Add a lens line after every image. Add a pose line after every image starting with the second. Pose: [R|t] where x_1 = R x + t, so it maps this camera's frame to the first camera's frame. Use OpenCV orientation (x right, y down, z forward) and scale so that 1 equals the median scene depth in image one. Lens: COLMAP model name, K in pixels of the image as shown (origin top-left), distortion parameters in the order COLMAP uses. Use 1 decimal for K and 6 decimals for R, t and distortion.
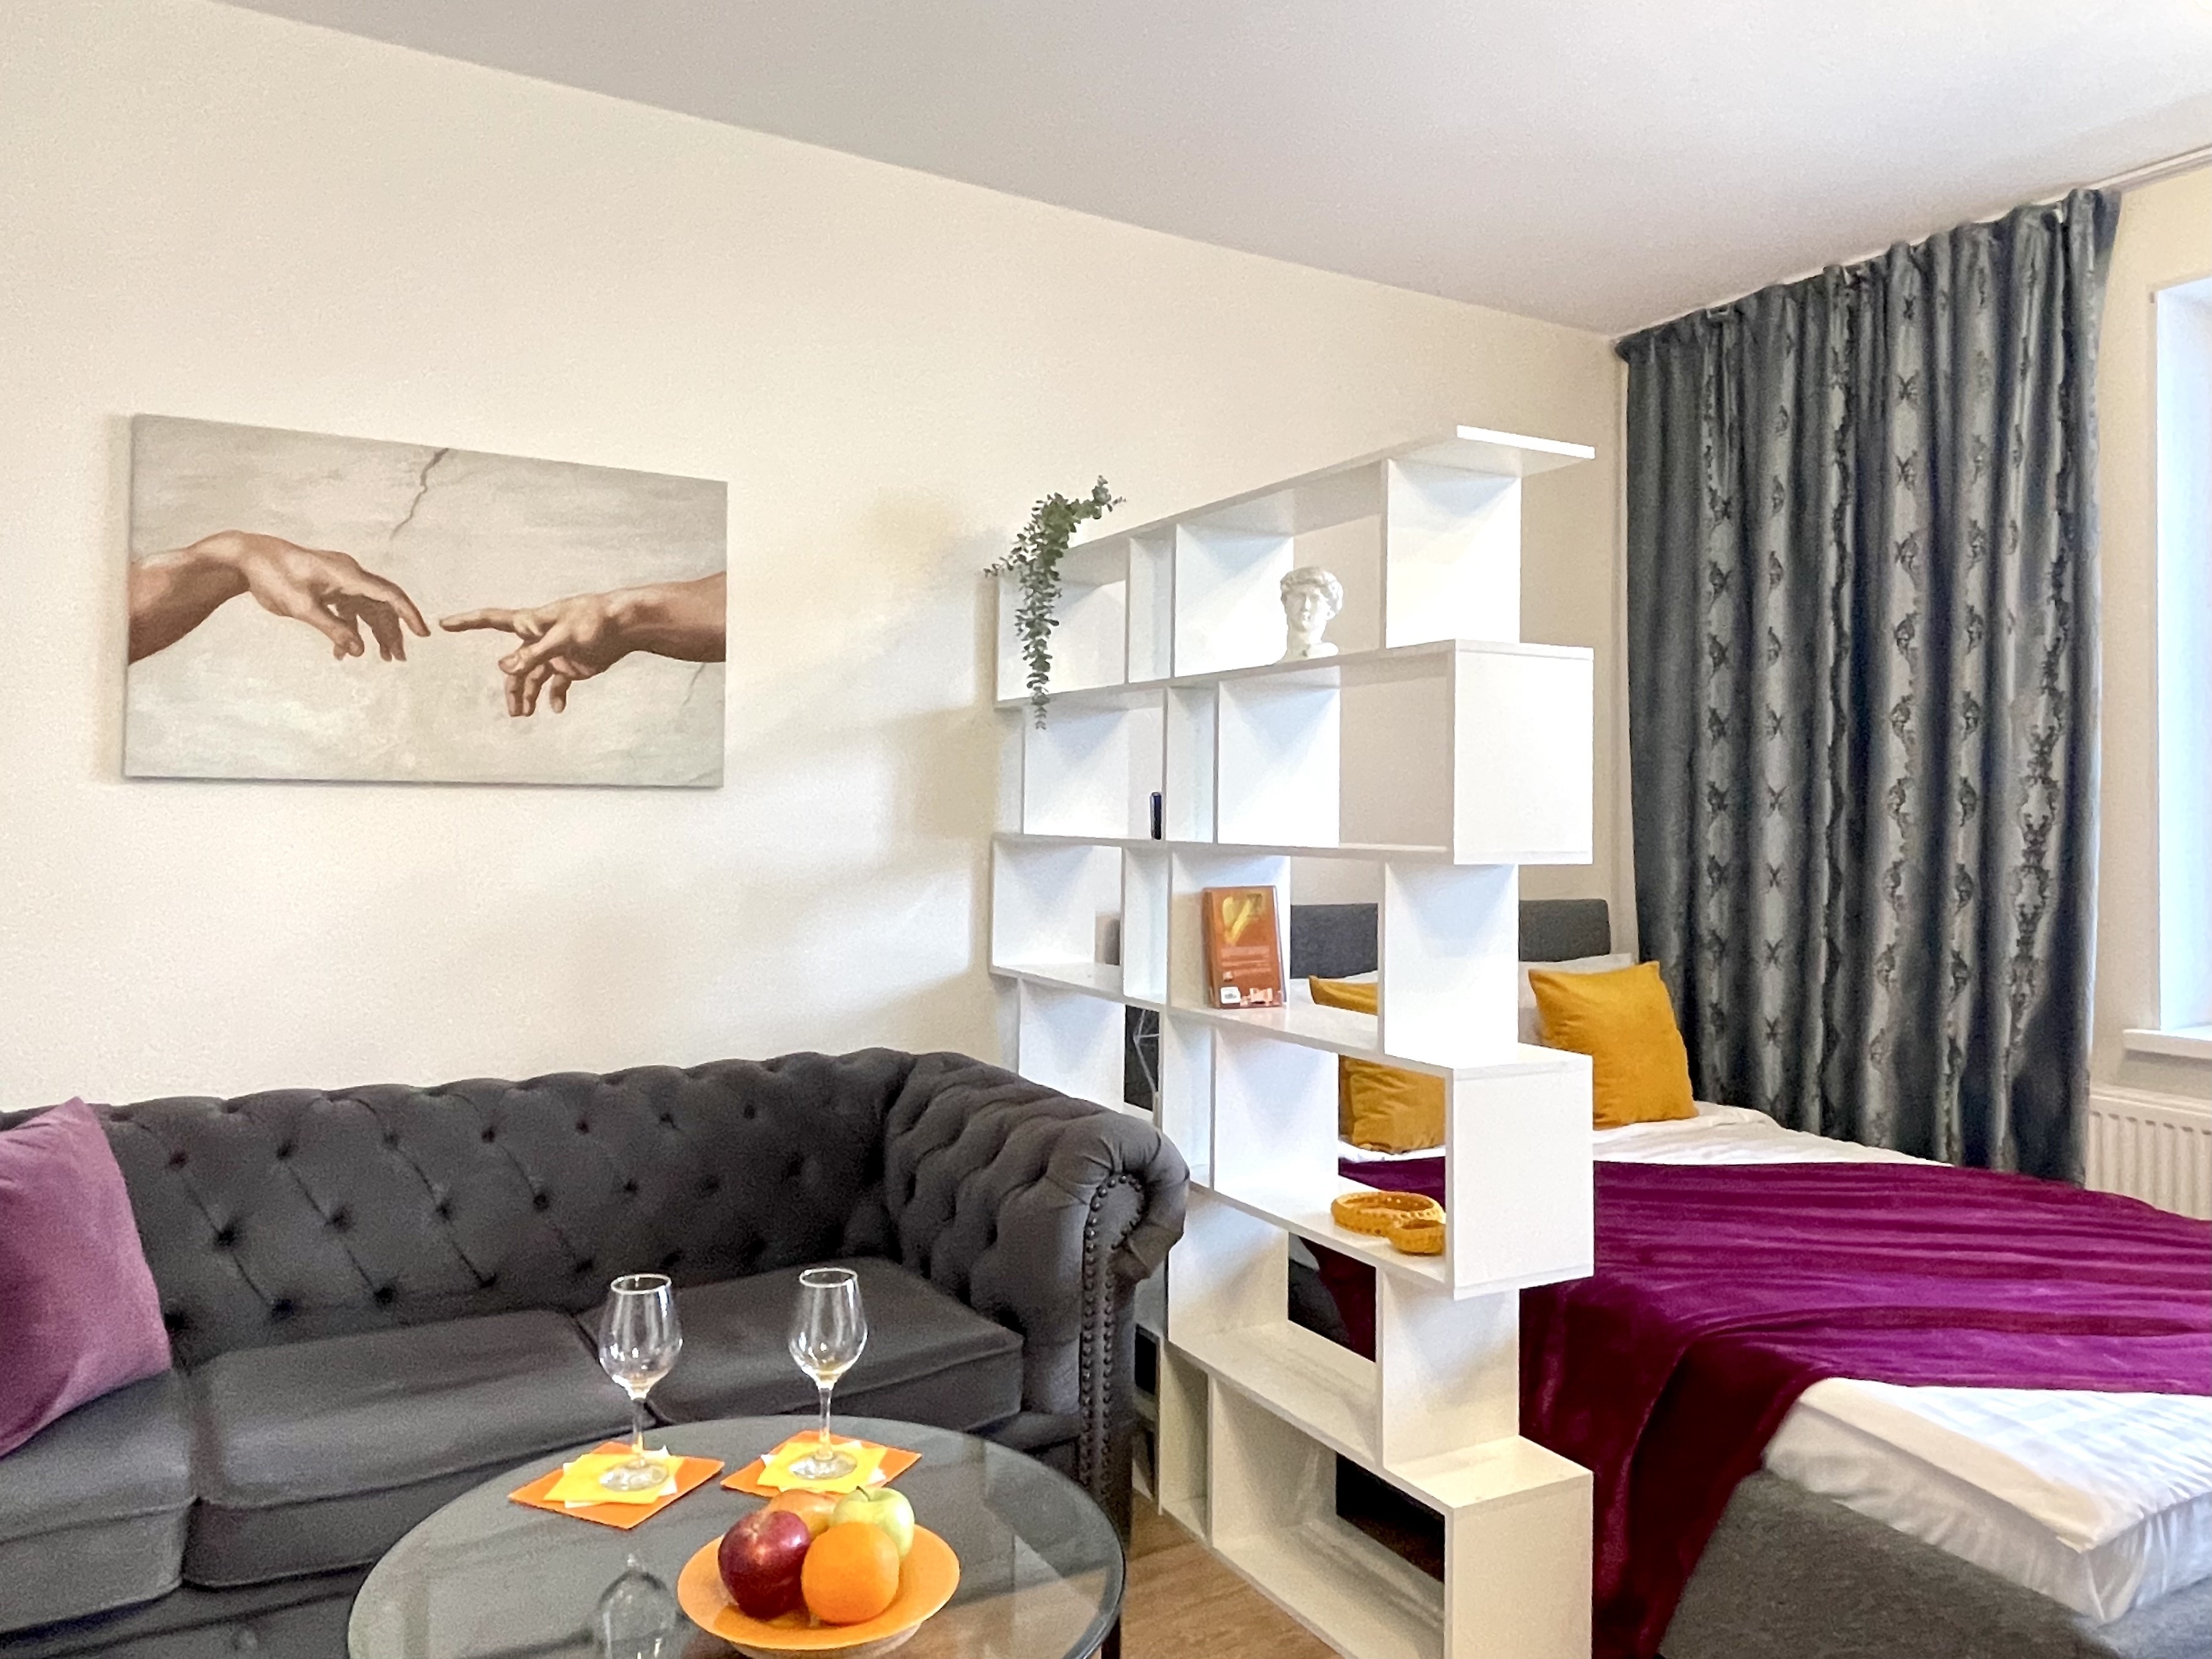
lens RADIAL K [[1472.3, 0, 1106.0], [0, 1472.3, 829.5], [0, 0, 1]] dist [-0.007328, -0.004769]
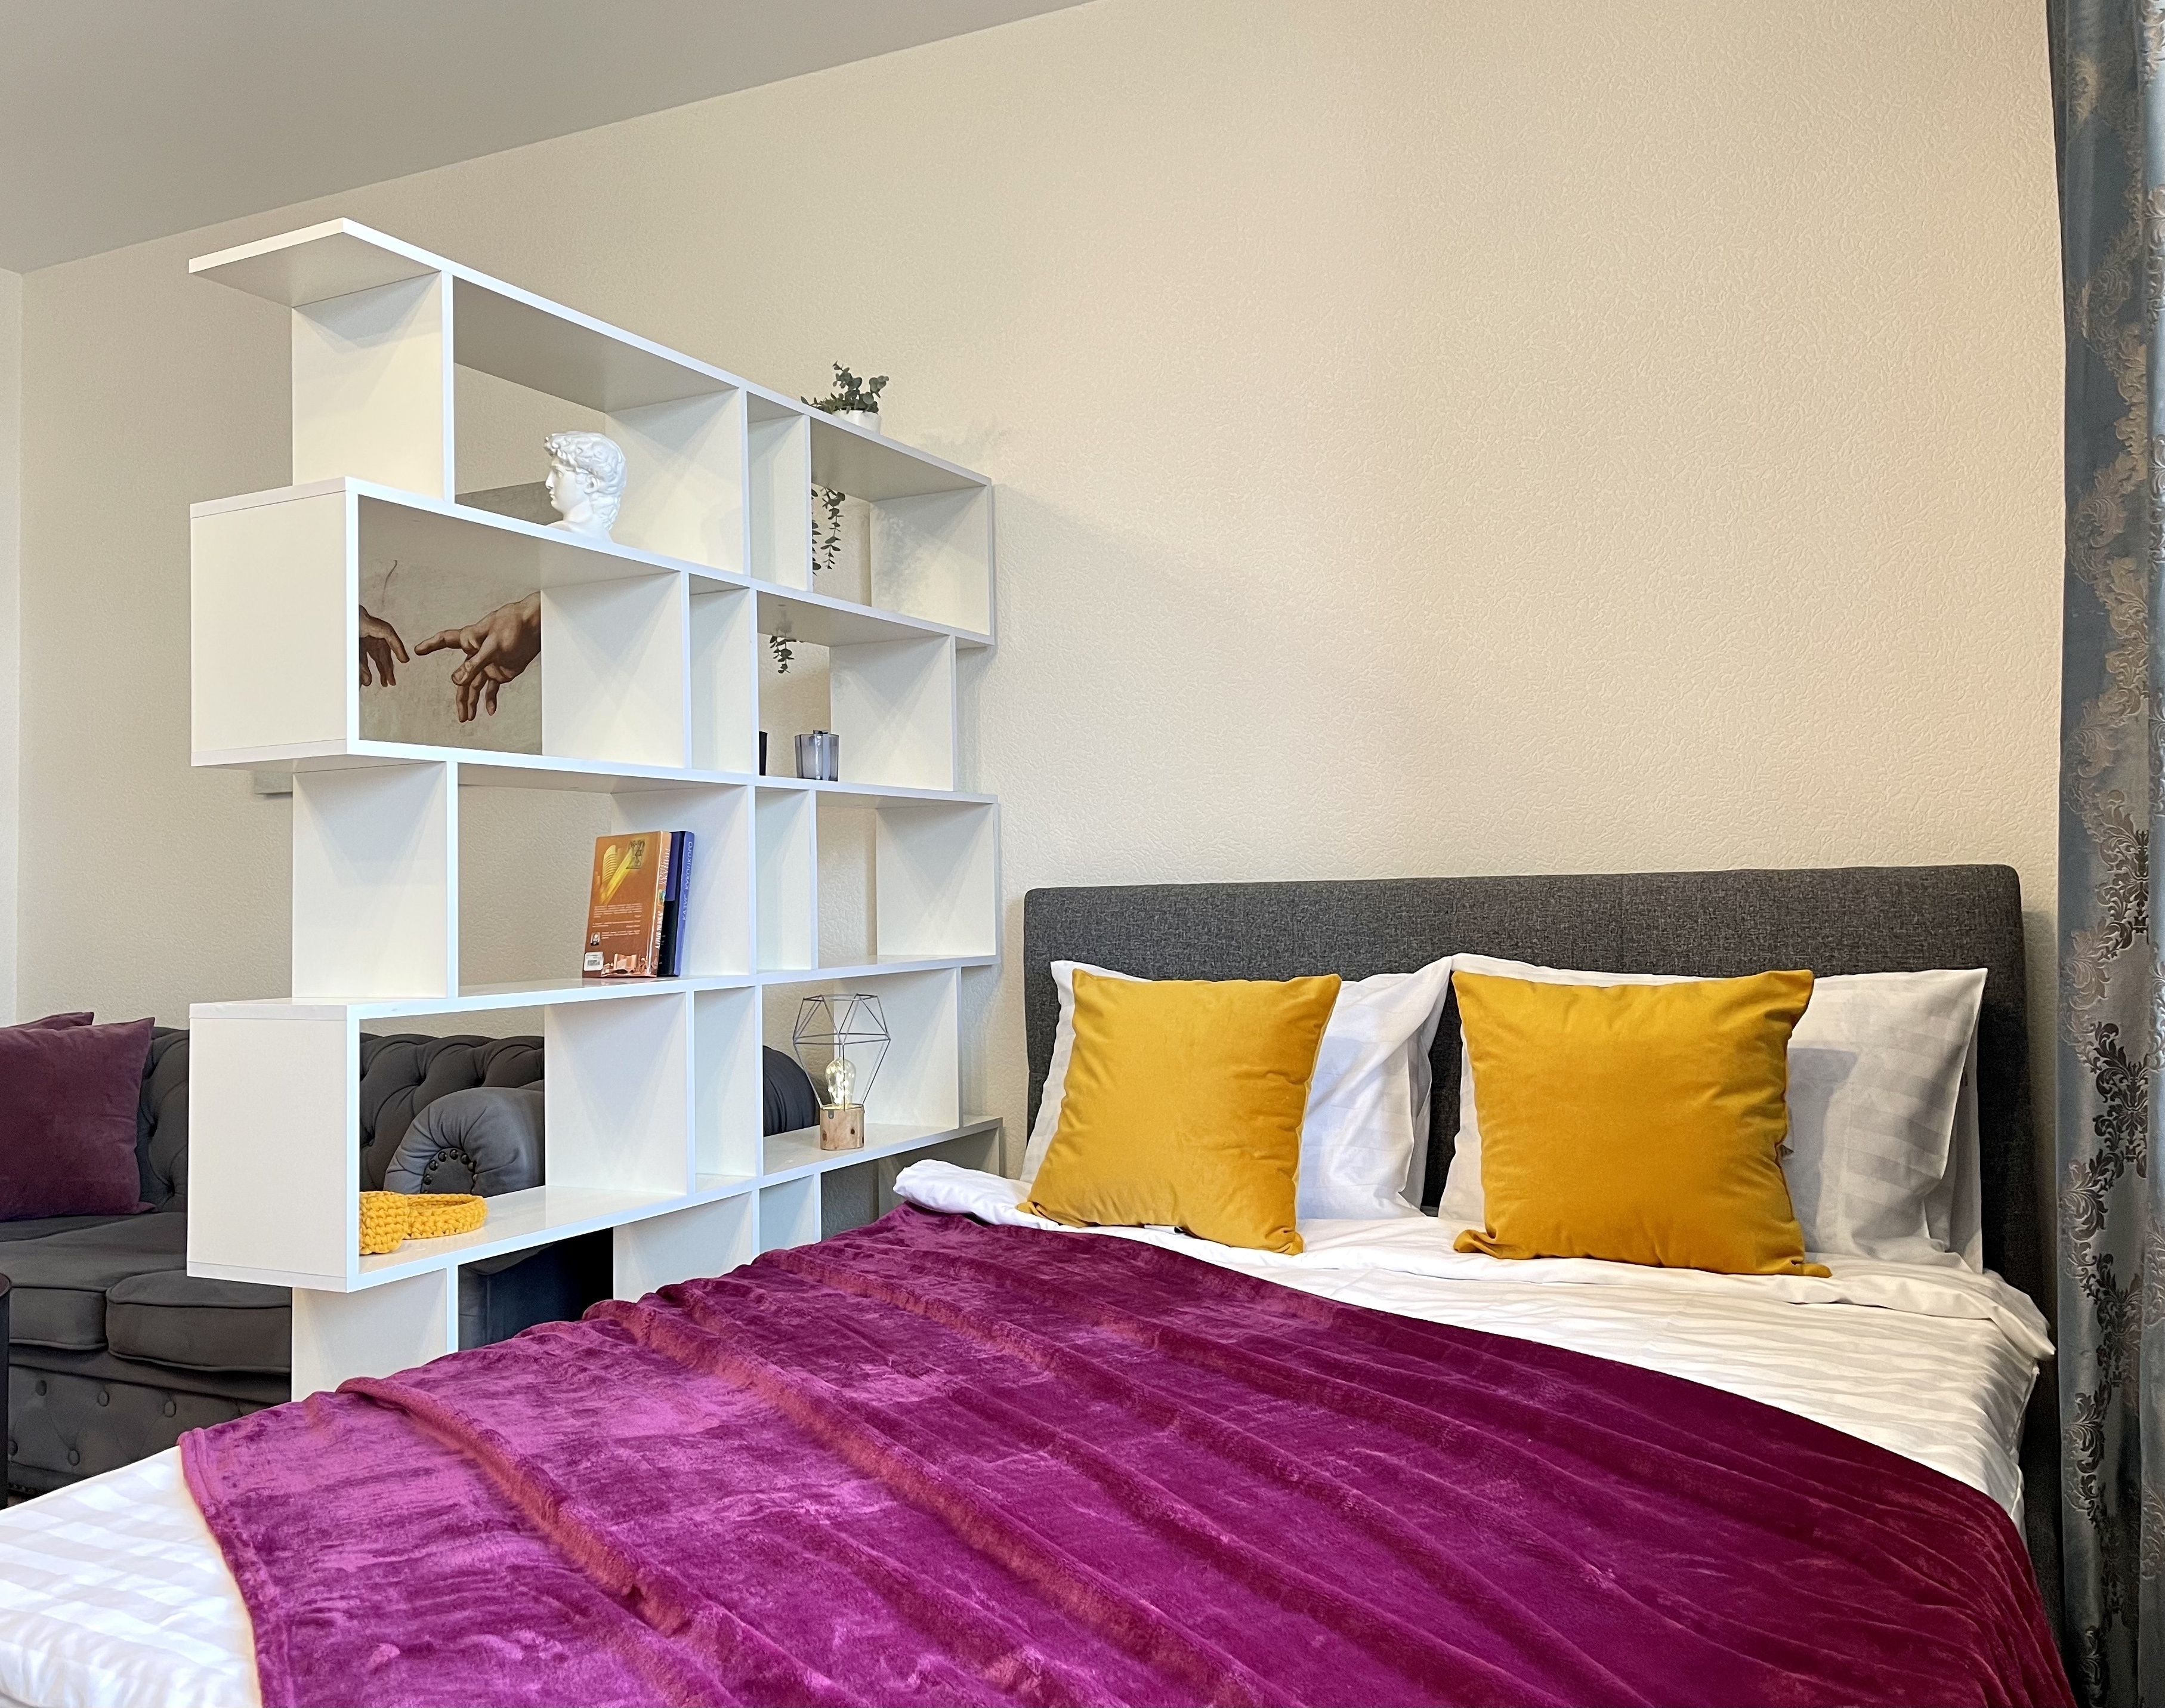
lens RADIAL K [[1872.3, 0, 1075.9], [0, 1872.3, 771.2], [0, 0, 1]] dist [0.044298, -0.008847]
pose [[0.552665, -0.084437, -0.829115, 1.045750], [0.028531, 0.996188, -0.082433, 0.092948], [0.832915, 0.021902, 0.552967, 0.586490]]
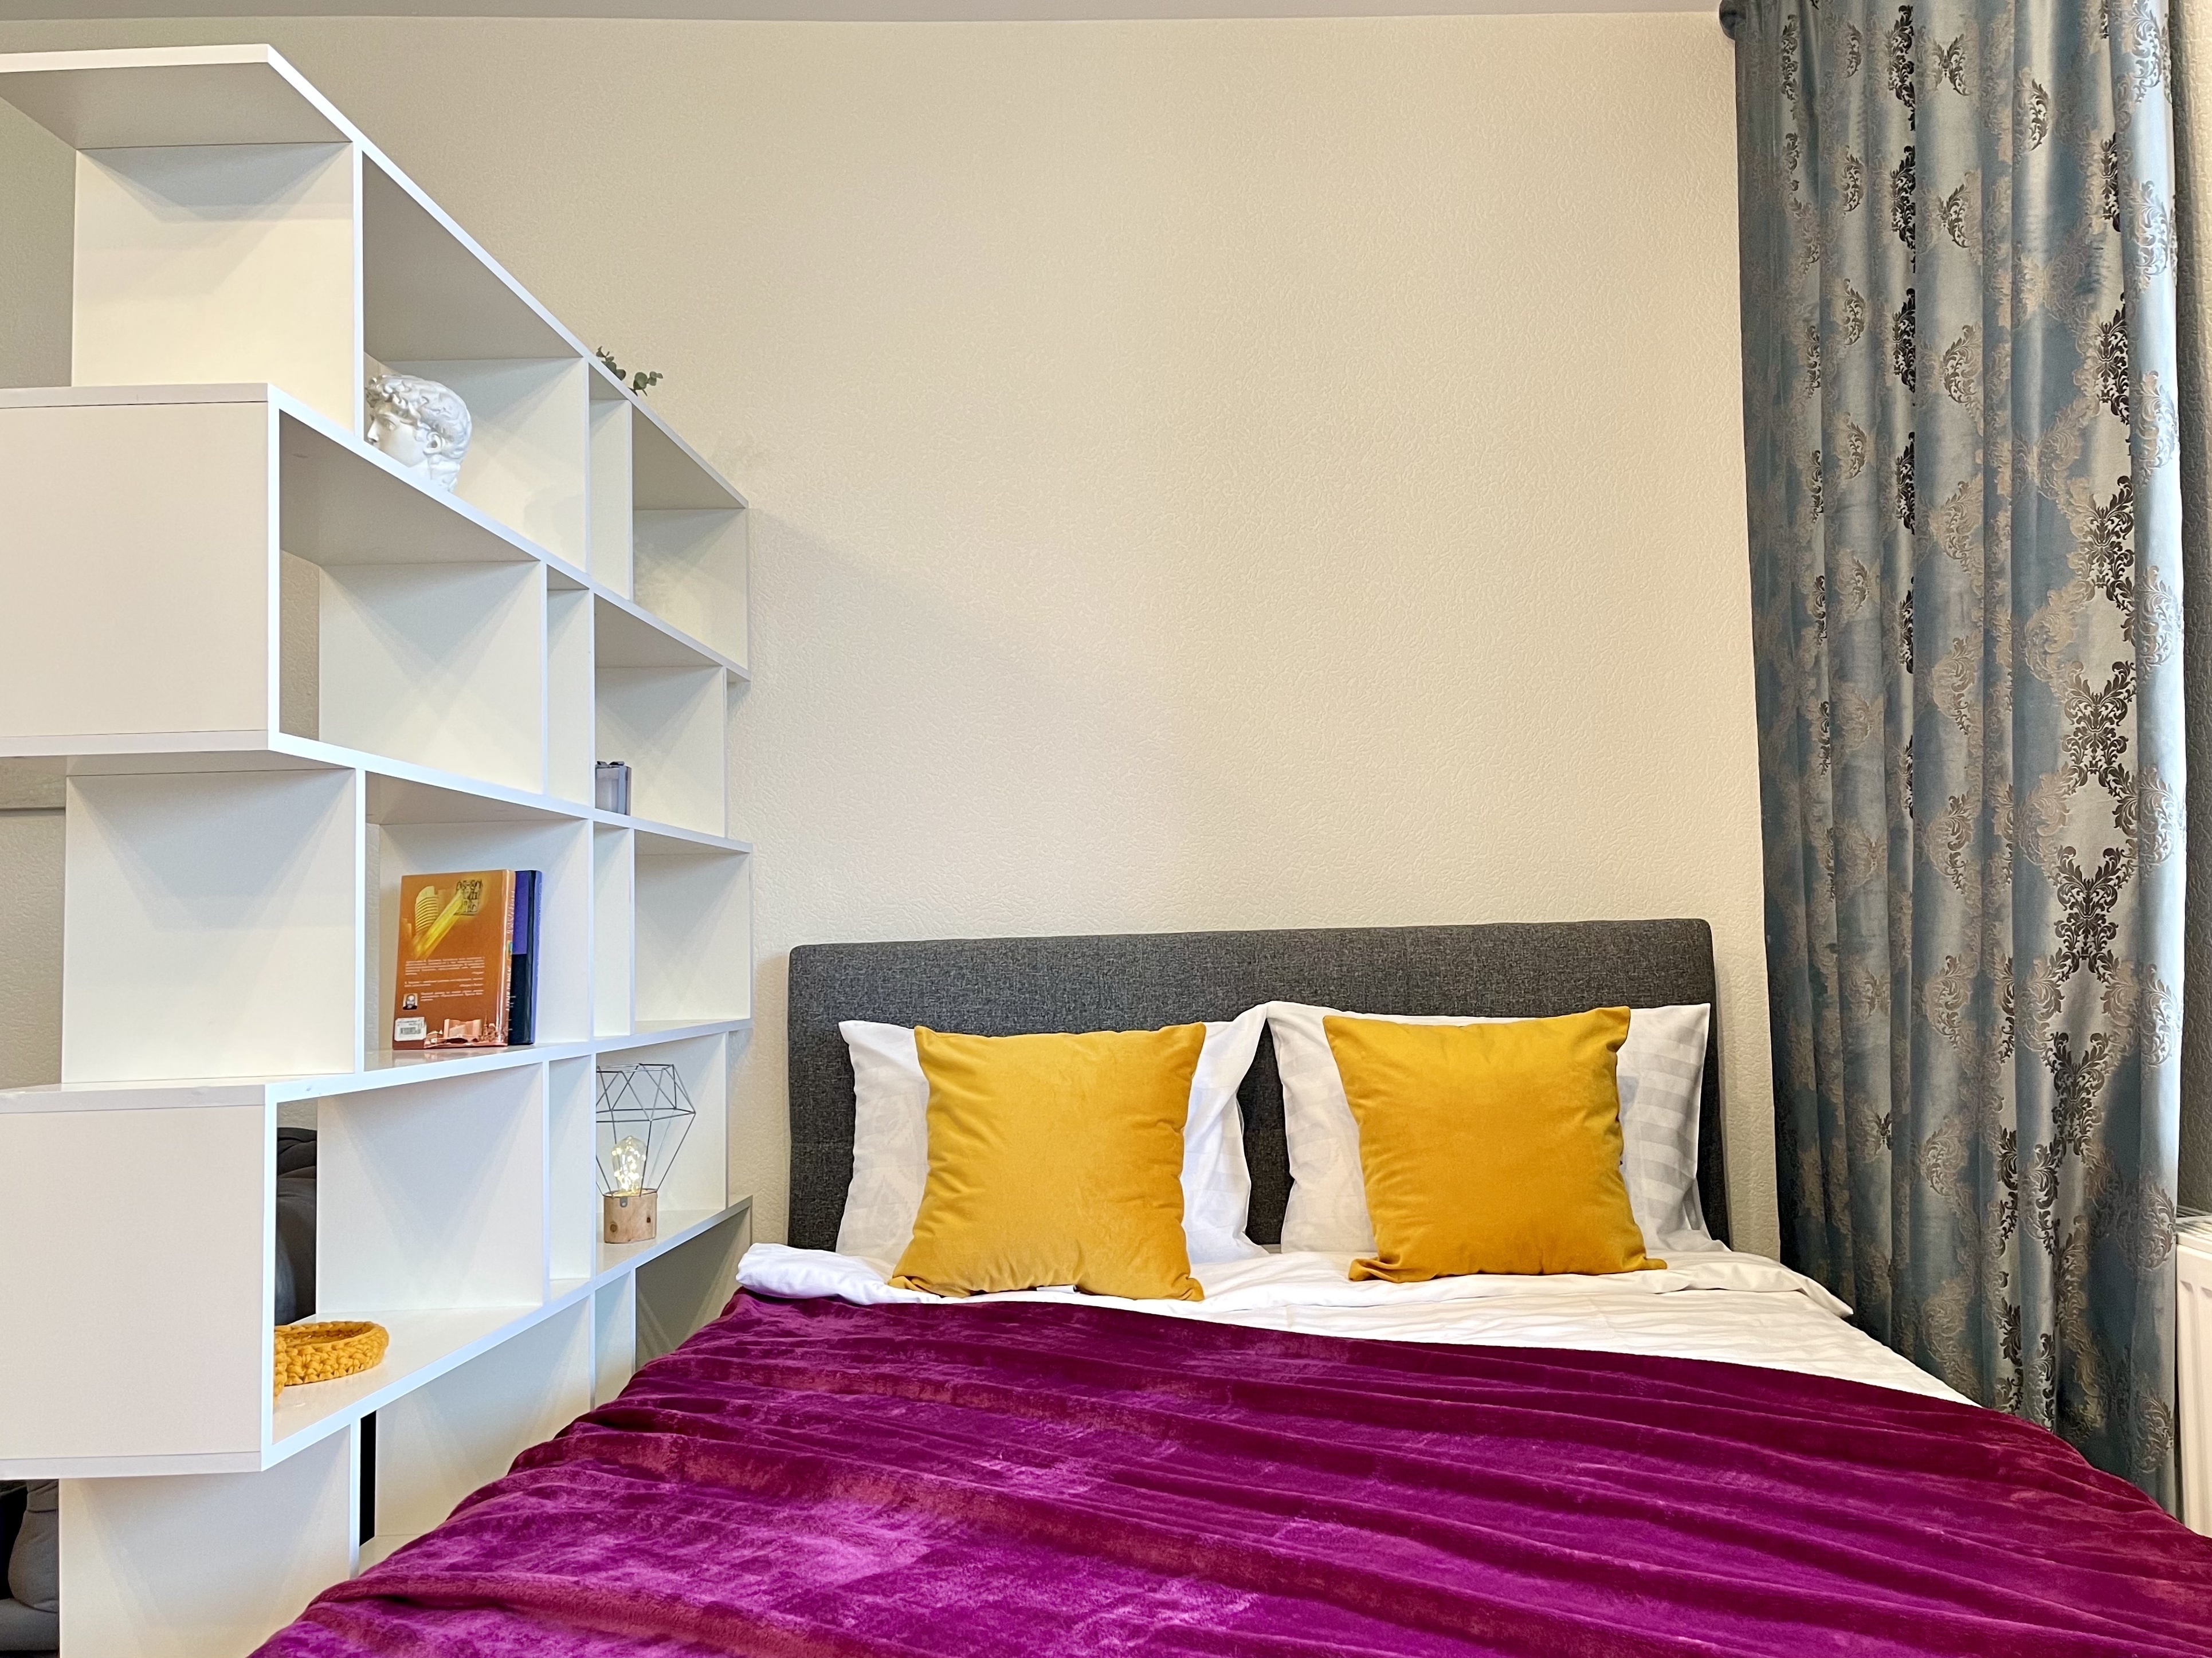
lens RADIAL K [[1768.0, 0, 1106.0], [0, 1768.0, 829.0], [0, 0, 1]] dist [0.069391, -0.072586]
pose [[0.892785, -0.074647, -0.444256, 0.687572], [0.042629, 0.995749, -0.081646, 0.093712], [0.448462, 0.053955, 0.892172, 0.373257]]
